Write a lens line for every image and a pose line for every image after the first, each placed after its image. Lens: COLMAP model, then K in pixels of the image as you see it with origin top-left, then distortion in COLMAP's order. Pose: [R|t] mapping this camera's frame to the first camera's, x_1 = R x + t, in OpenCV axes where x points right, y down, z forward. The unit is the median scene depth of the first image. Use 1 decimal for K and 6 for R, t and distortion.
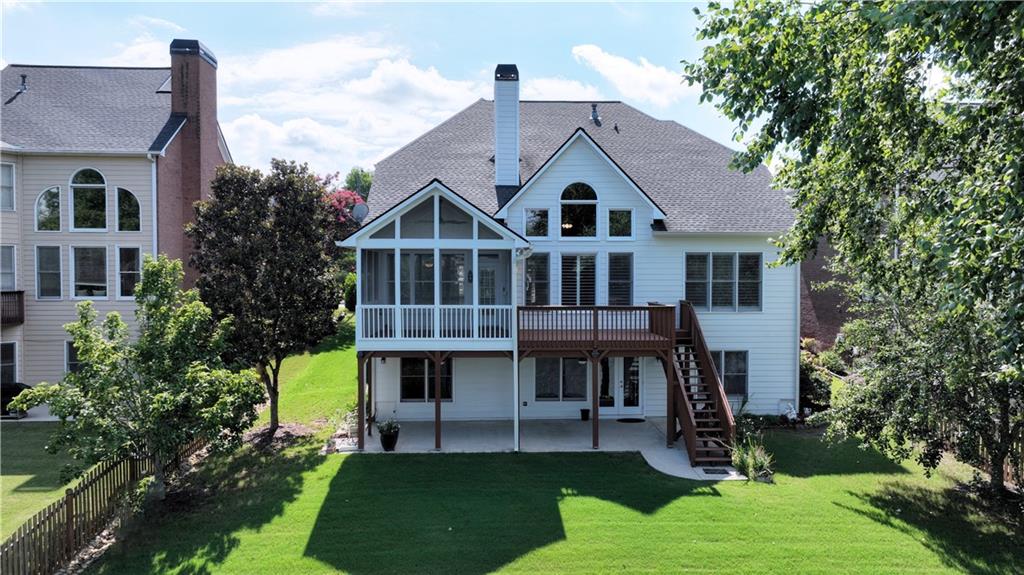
lens RADIAL K [[712.4, 0, 512.0], [0, 712.4, 287.5], [0, 0, 1]] dist [-0.004647, 0.001619]
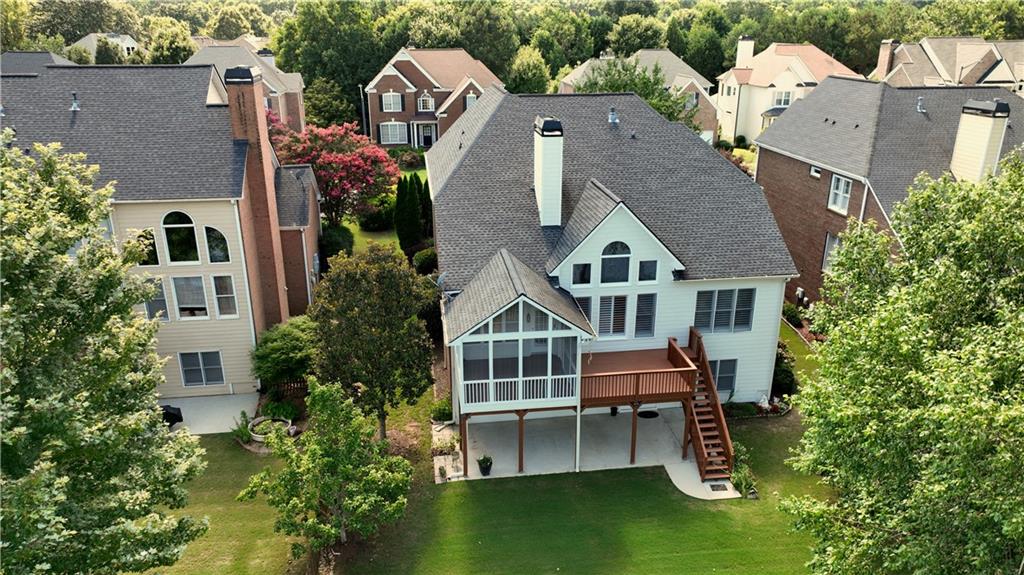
lens RADIAL K [[716.2, 0, 512.0], [0, 716.2, 287.5], [0, 0, 1]] dist [0.003295, 0.005339]
pose [[0.996298, -0.030867, 0.080229, -0.183654], [0.003760, 0.948062, 0.318063, -0.459072], [-0.085880, -0.316584, 0.944669, -0.164536]]
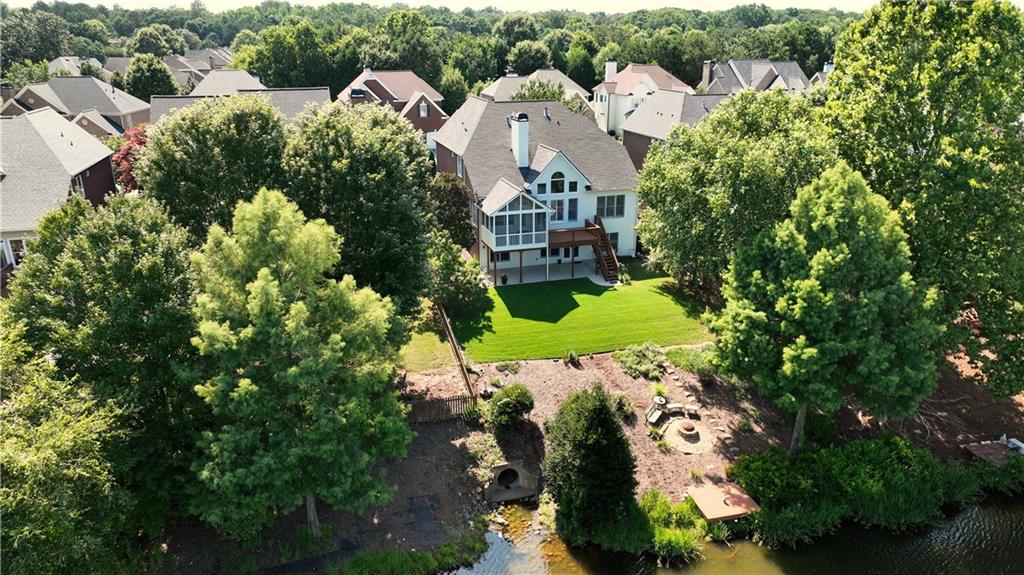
lens RADIAL K [[712.4, 0, 512.0], [0, 712.4, 287.5], [0, 0, 1]] dist [-0.004647, 0.001619]
pose [[0.967322, -0.086517, 0.238333, -0.682066], [0.009290, 0.951446, 0.307677, -0.525084], [-0.253380, -0.295409, 0.921158, -1.354240]]
